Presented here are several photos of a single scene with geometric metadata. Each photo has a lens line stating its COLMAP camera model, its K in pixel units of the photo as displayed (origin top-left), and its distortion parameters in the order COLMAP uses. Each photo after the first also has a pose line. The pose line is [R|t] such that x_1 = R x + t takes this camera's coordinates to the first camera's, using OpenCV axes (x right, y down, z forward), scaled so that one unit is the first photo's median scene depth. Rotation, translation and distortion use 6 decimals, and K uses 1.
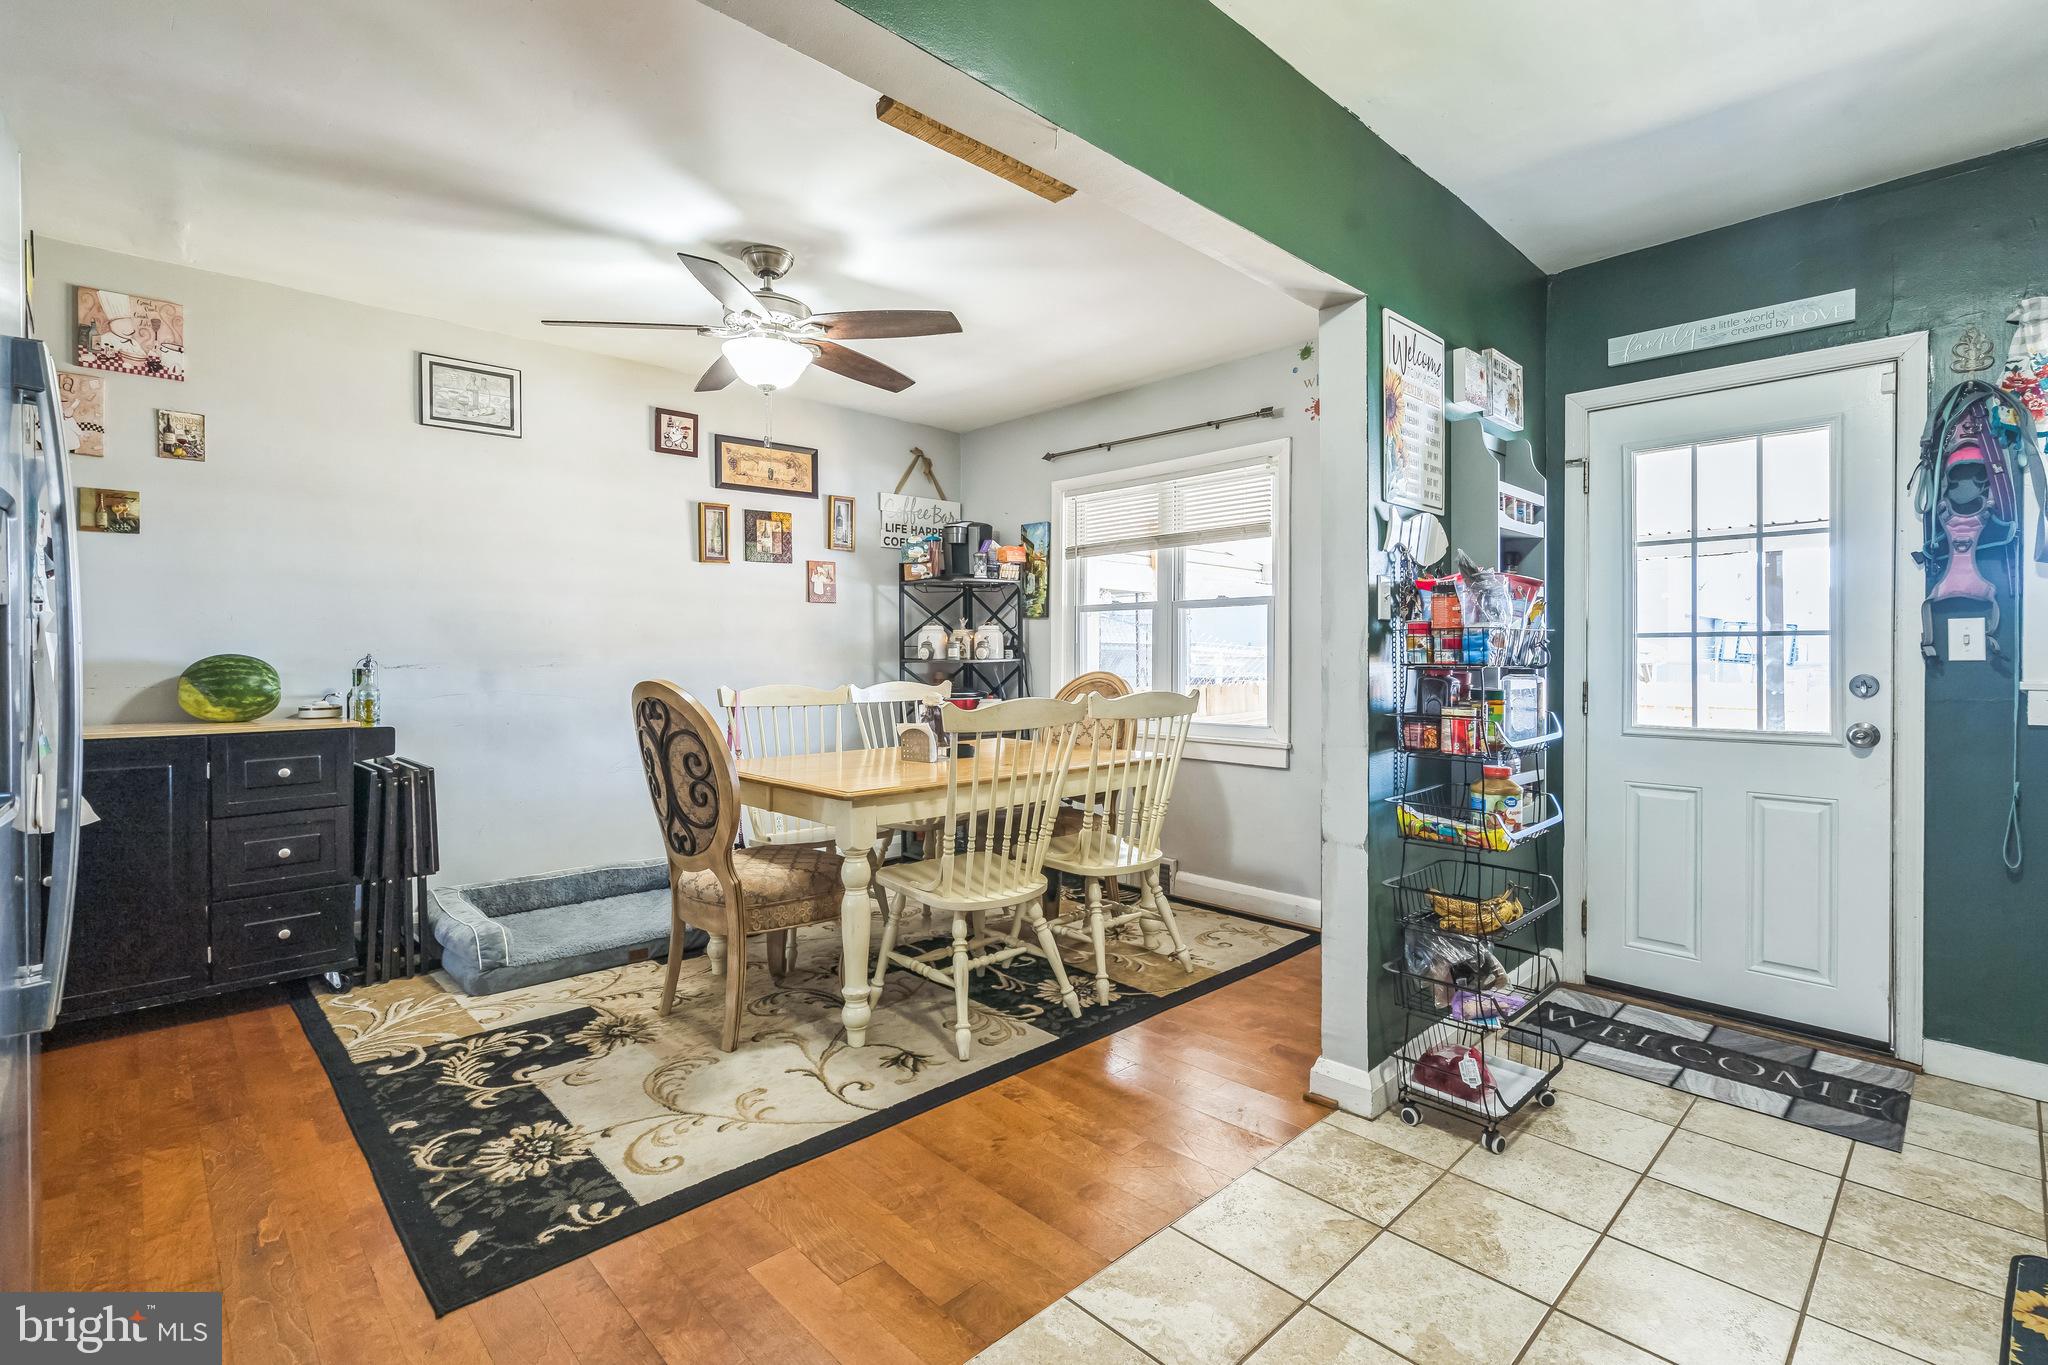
lens RADIAL K [[941.4, 0, 1014.7], [0, 941.4, 651.4], [0, 0, 1]] dist [-0.004784, 0.003265]
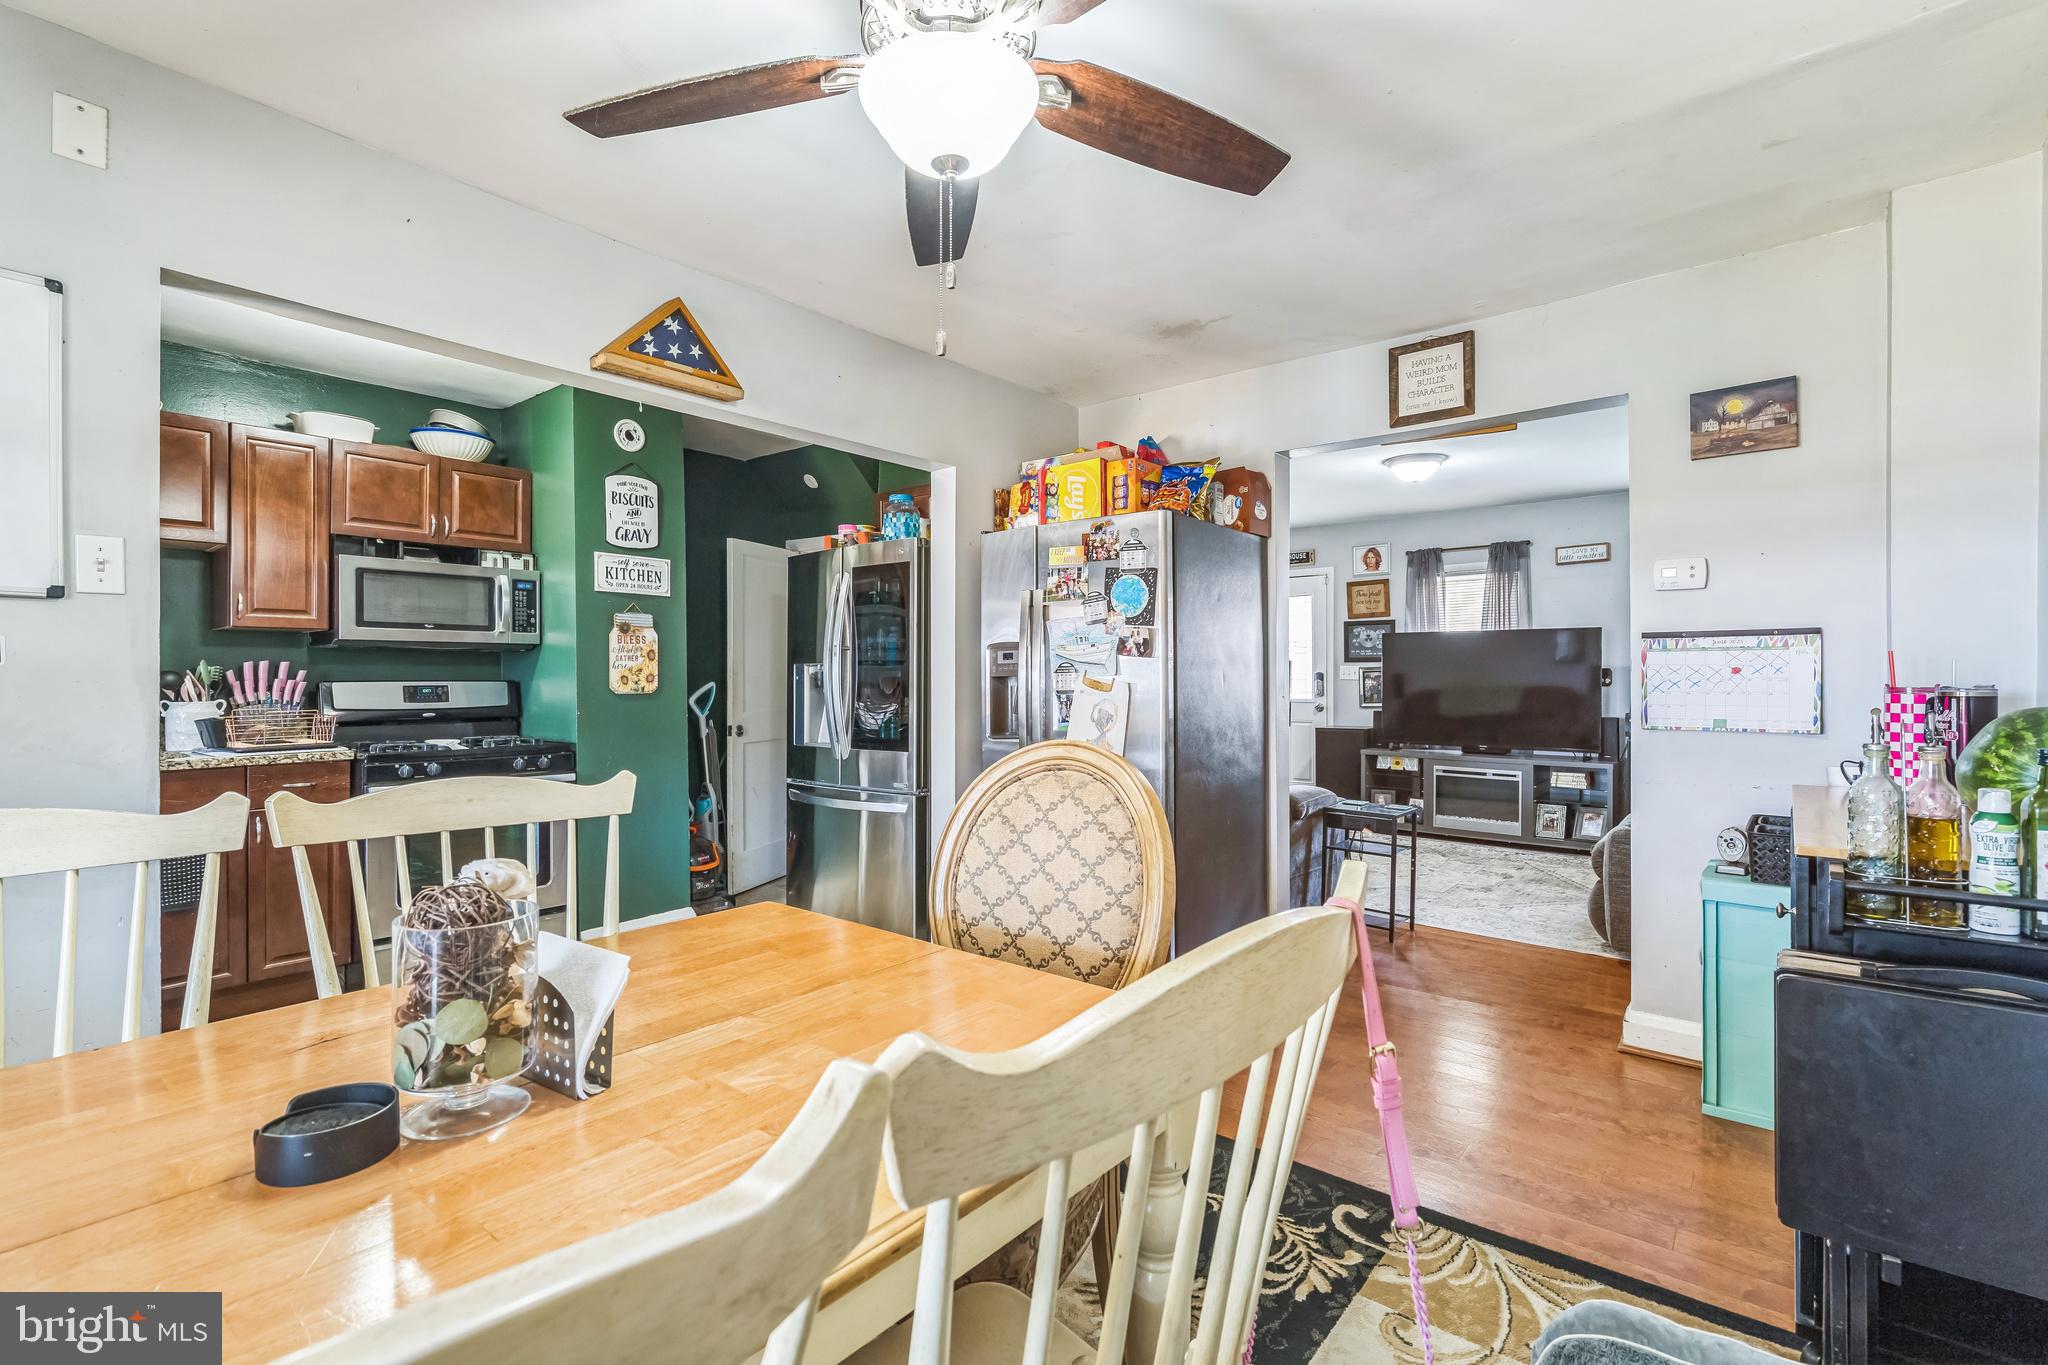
lens RADIAL K [[941.4, 0, 1026.1], [0, 941.4, 673.1], [0, 0, 1]] dist [-0.004784, 0.003265]
pose [[-0.992921, -0.000575, -0.118772, -0.294337], [0.000434, 0.999964, -0.008472, -0.013653], [0.118773, -0.008464, -0.992885, 1.800254]]
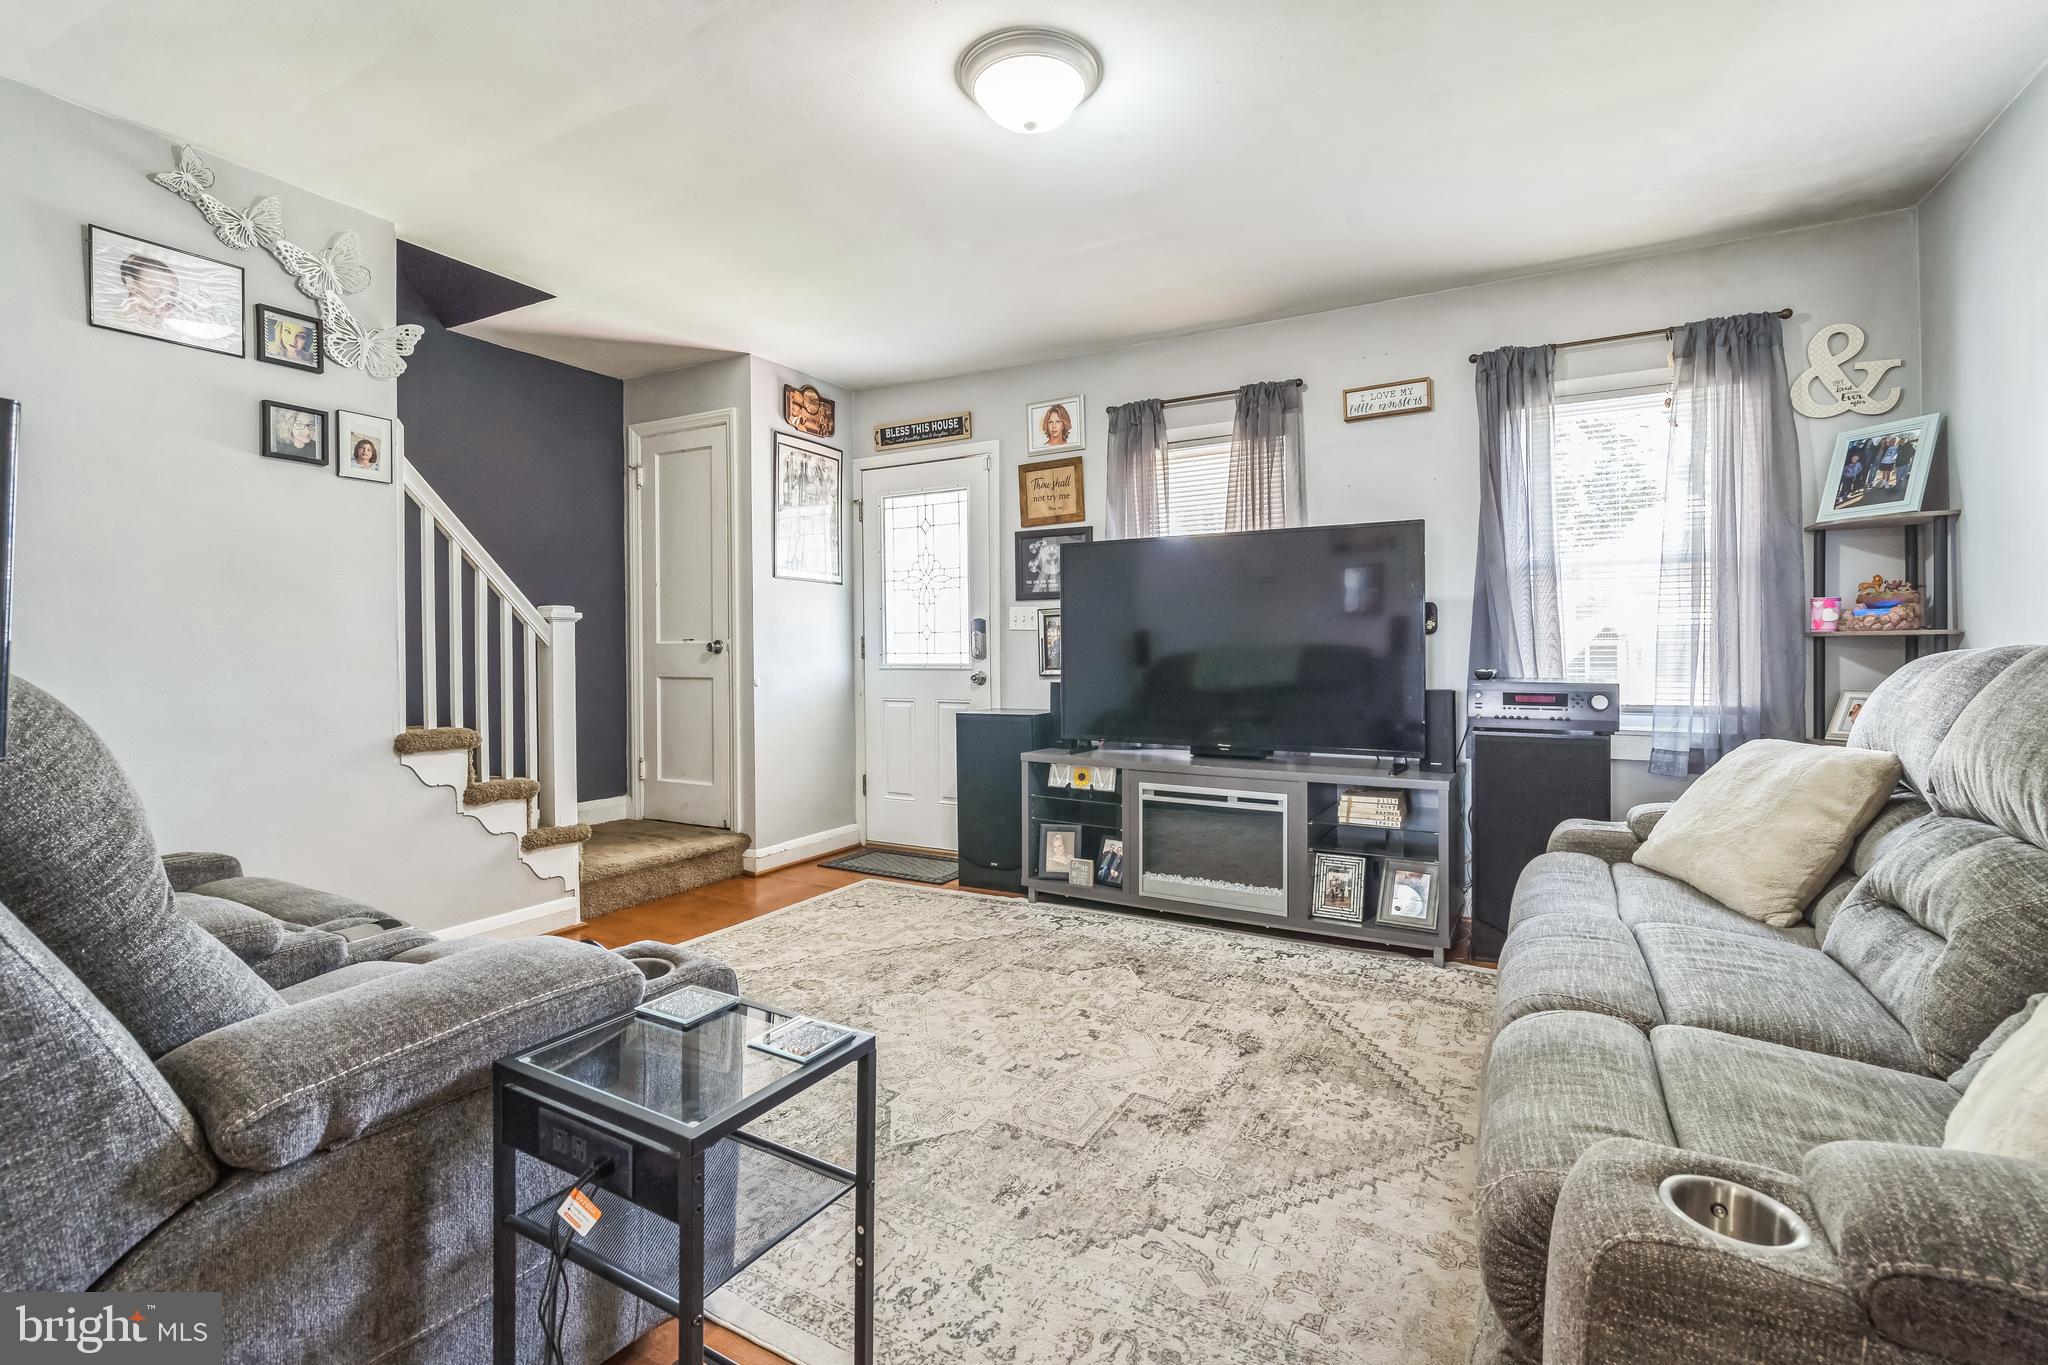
lens RADIAL K [[941.4, 0, 1028.0], [0, 941.4, 642.7], [0, 0, 1]] dist [-0.004784, 0.003265]
pose [[-0.953254, 0.000197, -0.302171, -1.161951], [0.005284, 0.999858, -0.016015, 0.034774], [0.302125, -0.016863, -0.953119, 0.613535]]
